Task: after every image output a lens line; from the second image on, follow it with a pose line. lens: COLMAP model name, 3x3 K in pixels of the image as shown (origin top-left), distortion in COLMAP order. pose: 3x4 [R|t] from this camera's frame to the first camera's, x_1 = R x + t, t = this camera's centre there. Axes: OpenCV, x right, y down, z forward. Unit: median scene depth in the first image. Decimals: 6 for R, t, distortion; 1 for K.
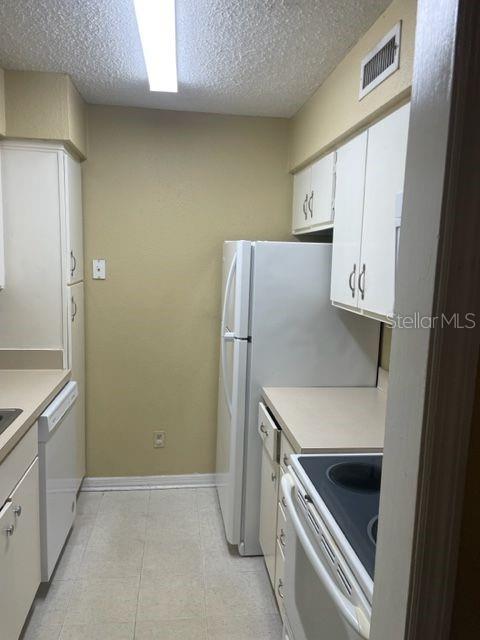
lens RADIAL K [[476.2, 0, 241.9], [0, 476.2, 326.0], [0, 0, 1]] dist [0.091710, -0.132730]
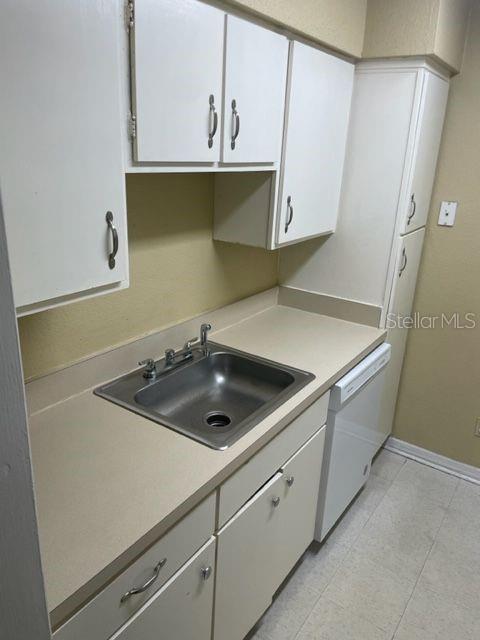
lens RADIAL K [[481.6, 0, 250.3], [0, 481.6, 318.2], [0, 0, 1]] dist [0.090185, -0.124894]
pose [[0.751458, 0.220817, -0.621732, 0.009035], [-0.119659, 0.972316, 0.200706, -0.081840], [0.648839, -0.076426, 0.757078, 0.153542]]
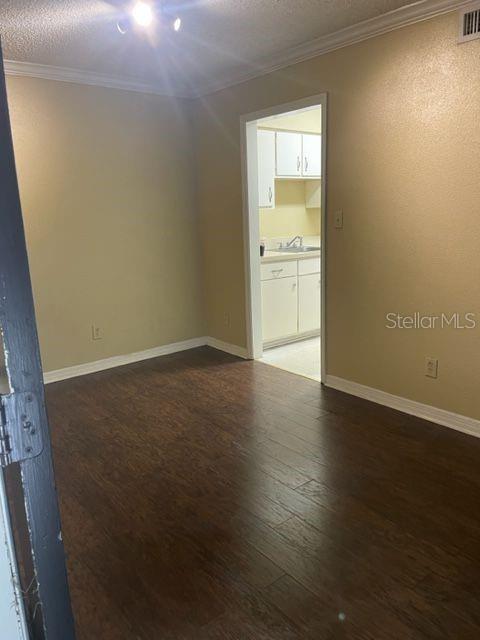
lens RADIAL K [[510.8, 0, 240.0], [0, 510.8, 320.0], [0, 0, 1]] dist [0.007821, 0.004706]
pose [[0.515311, 0.134372, -0.846403, 1.216472], [-0.072272, 0.990927, 0.113315, 0.207460], [0.853950, 0.002779, 0.520347, -0.659691]]
